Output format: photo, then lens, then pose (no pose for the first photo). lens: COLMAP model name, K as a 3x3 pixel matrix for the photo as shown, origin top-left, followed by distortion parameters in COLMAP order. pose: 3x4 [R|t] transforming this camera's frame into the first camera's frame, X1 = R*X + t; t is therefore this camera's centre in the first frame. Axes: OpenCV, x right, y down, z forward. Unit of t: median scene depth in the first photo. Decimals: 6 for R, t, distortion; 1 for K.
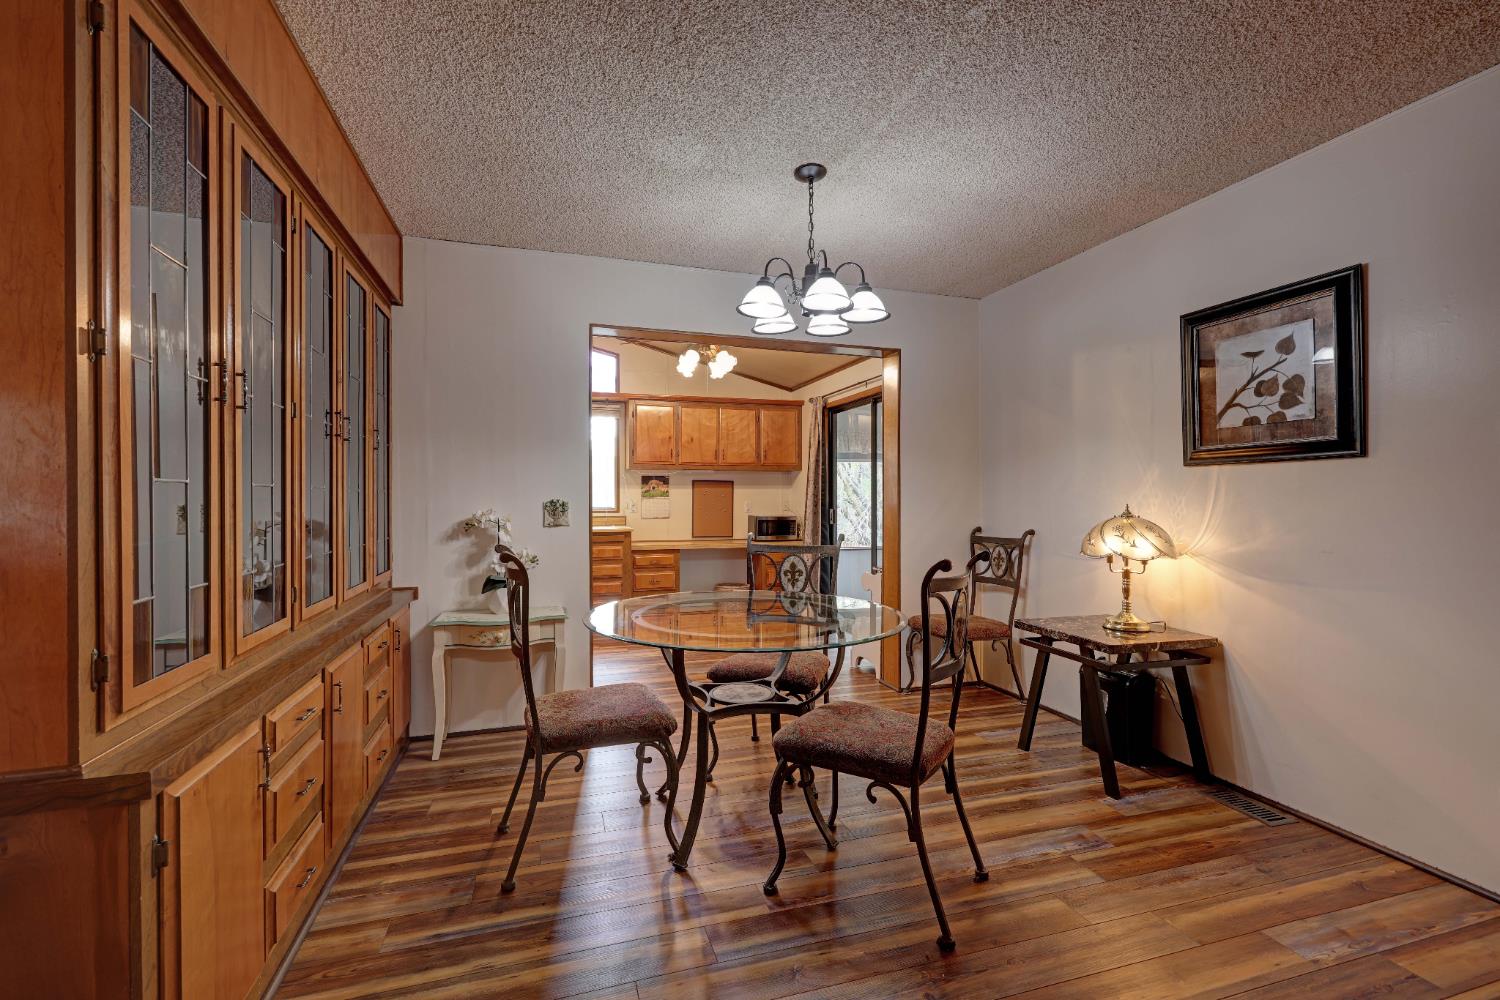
lens RADIAL K [[670.4, 0, 749.7], [0, 670.4, 494.9], [0, 0, 1]] dist [-0.002629, 0.002603]
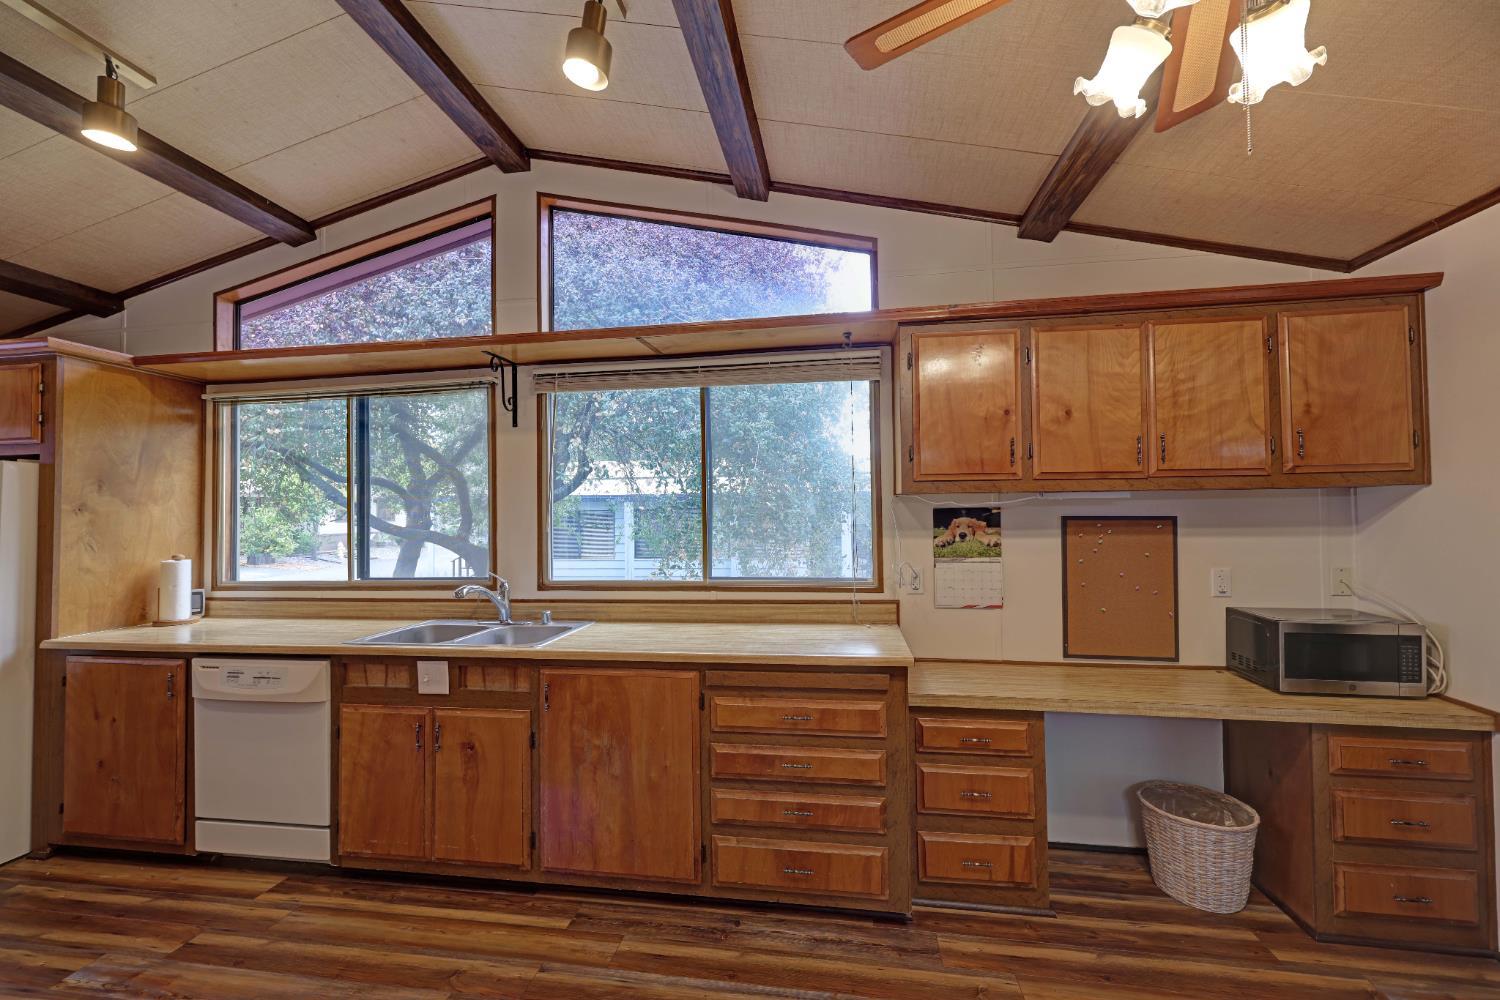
lens RADIAL K [[600.7, 0, 744.6], [0, 600.7, 500.2], [0, 0, 1]] dist [-0.001083, -0.000264]
pose [[0.896896, -0.019765, -0.441799, -0.098876], [0.010005, 0.999652, -0.024411, -0.025548], [0.442128, 0.017474, 0.896782, 0.596642]]
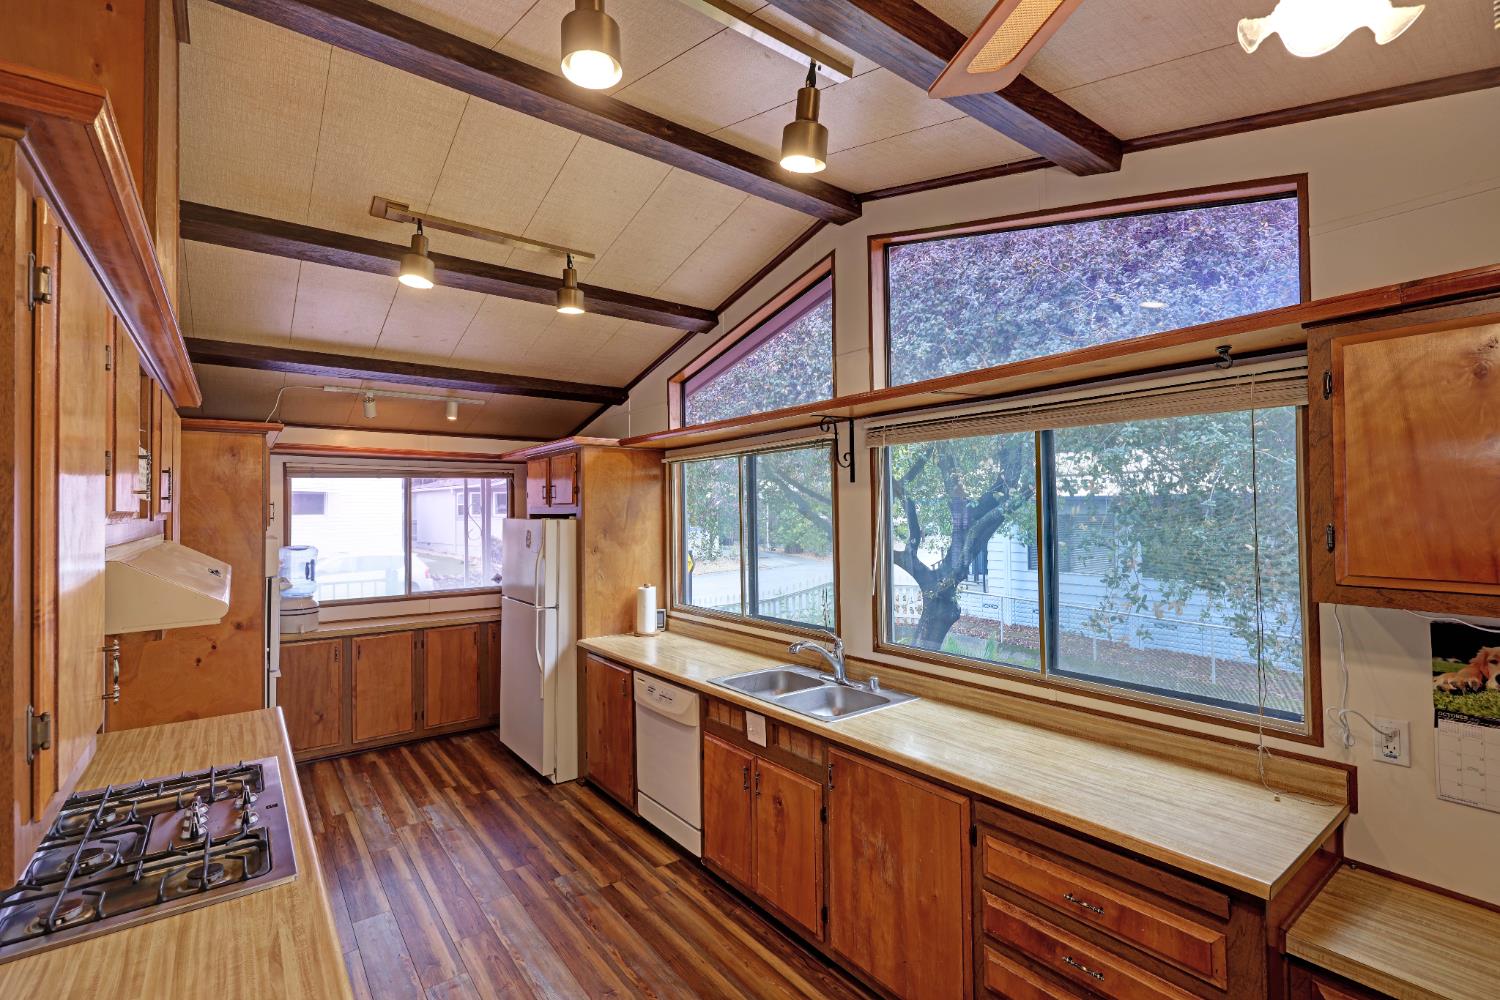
lens RADIAL K [[670.4, 0, 748.0], [0, 670.4, 499.0], [0, 0, 1]] dist [-0.002629, 0.002603]
pose [[0.338936, -0.017254, -0.940651, -0.014212], [0.011635, 0.999832, -0.014147, -0.072968], [0.940737, -0.006150, 0.339080, 0.679437]]
